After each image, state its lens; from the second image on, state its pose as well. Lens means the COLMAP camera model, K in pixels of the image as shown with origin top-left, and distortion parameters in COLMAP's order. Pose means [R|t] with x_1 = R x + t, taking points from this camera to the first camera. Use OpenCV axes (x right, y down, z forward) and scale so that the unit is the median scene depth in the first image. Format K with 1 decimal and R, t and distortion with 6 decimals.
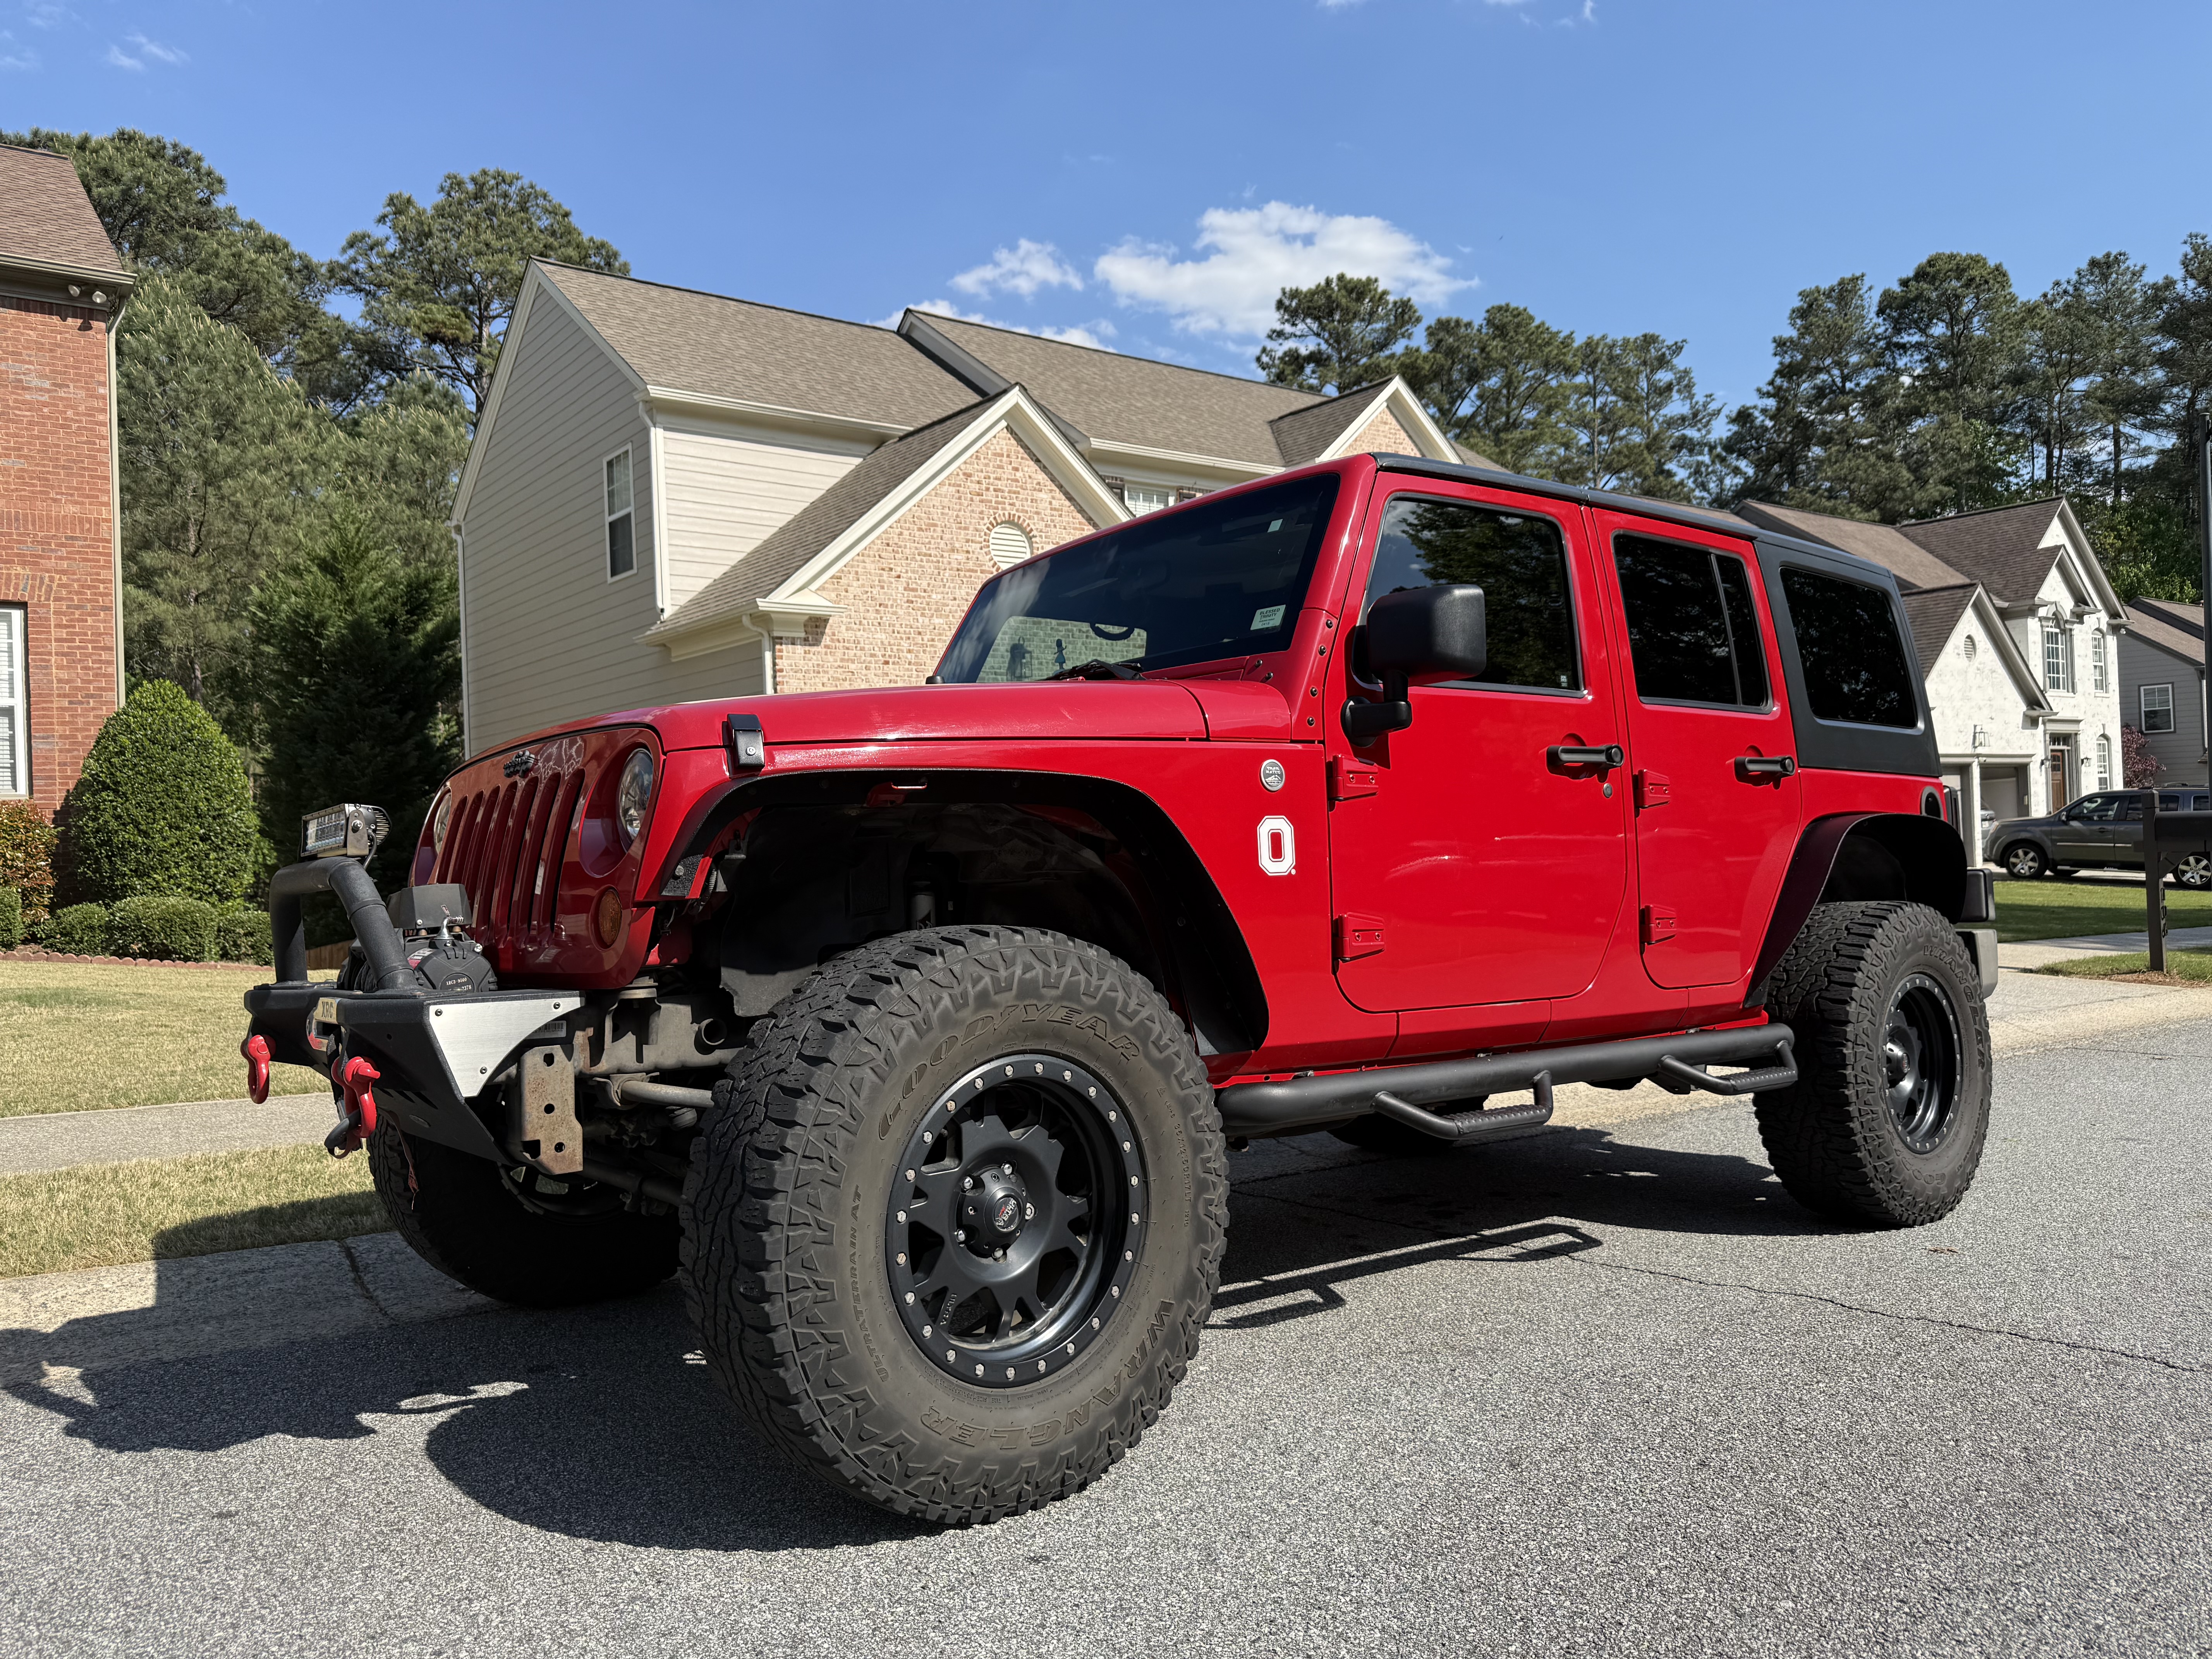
lens RADIAL K [[1598.7, 0, 1106.0], [0, 1598.7, 829.5], [0, 0, 1]] dist [0.067526, -0.097029]
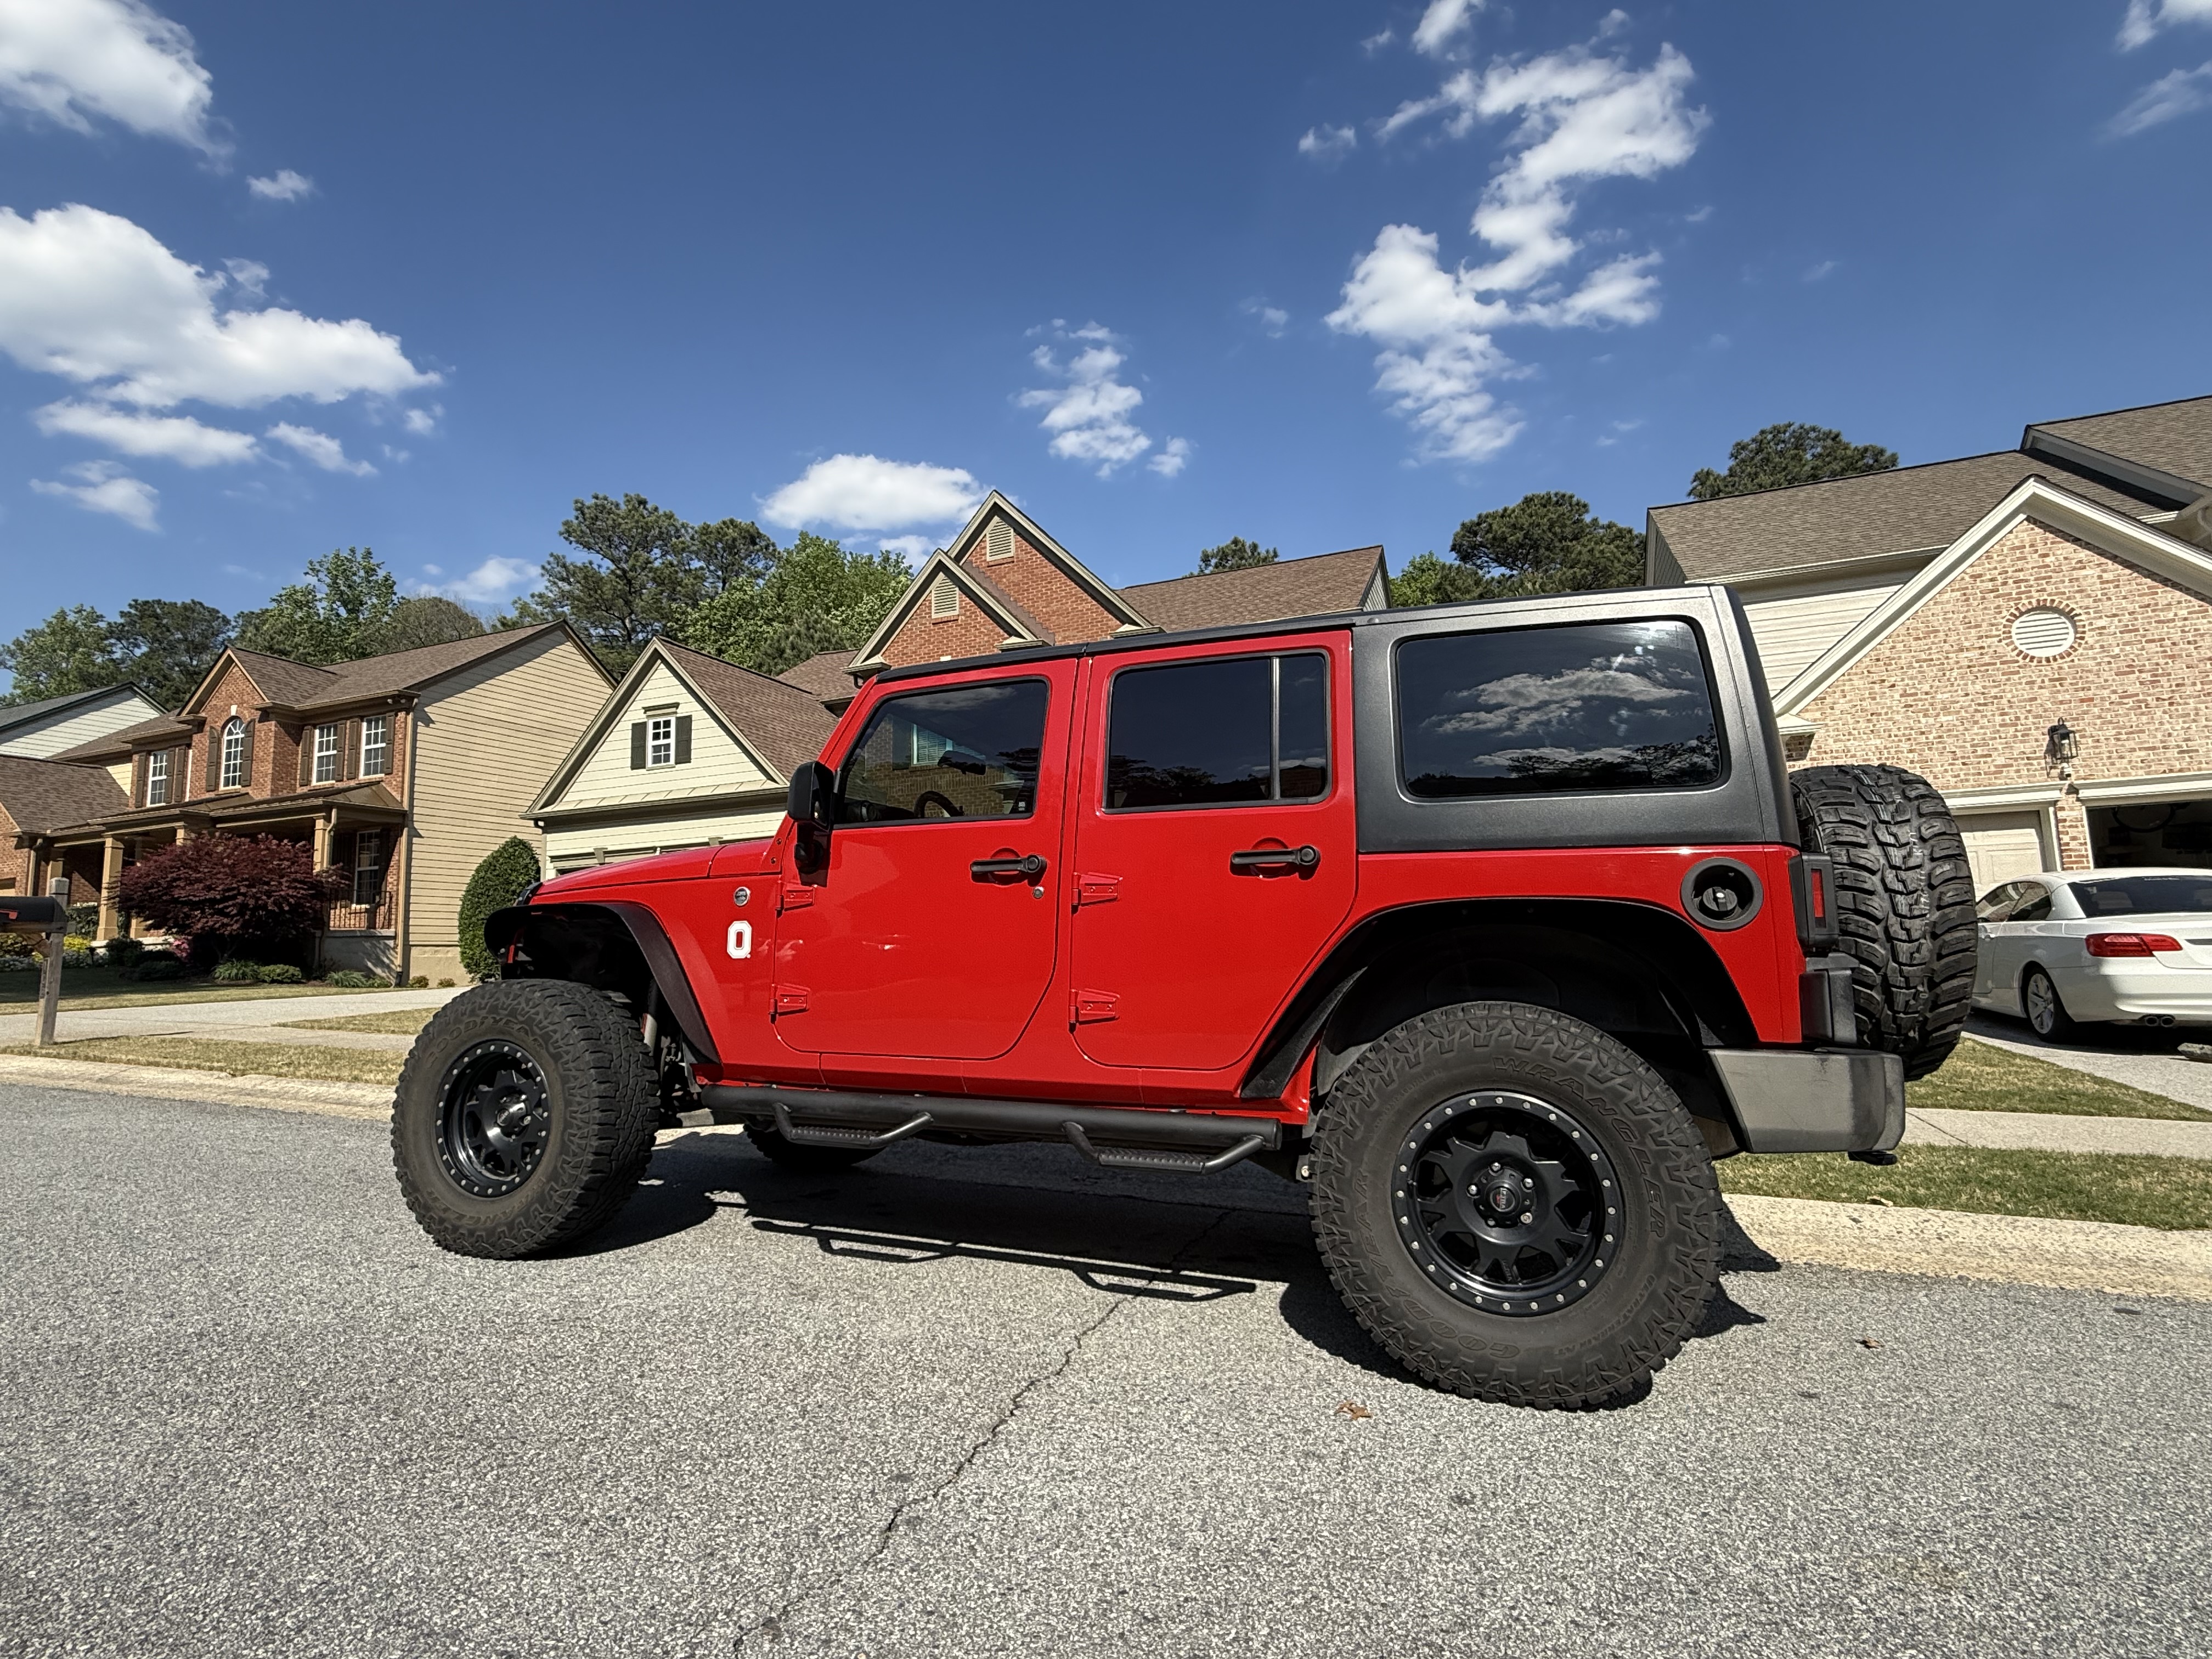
lens RADIAL K [[1109.8, 0, 1106.0], [0, 1109.8, 829.5], [0, 0, 1]] dist [0.002570, 0.000257]
pose [[0.489227, -0.084628, -0.868041, 0.938290], [0.014797, 0.995943, -0.088757, 0.003015], [0.872031, 0.030578, 0.488495, 0.556163]]
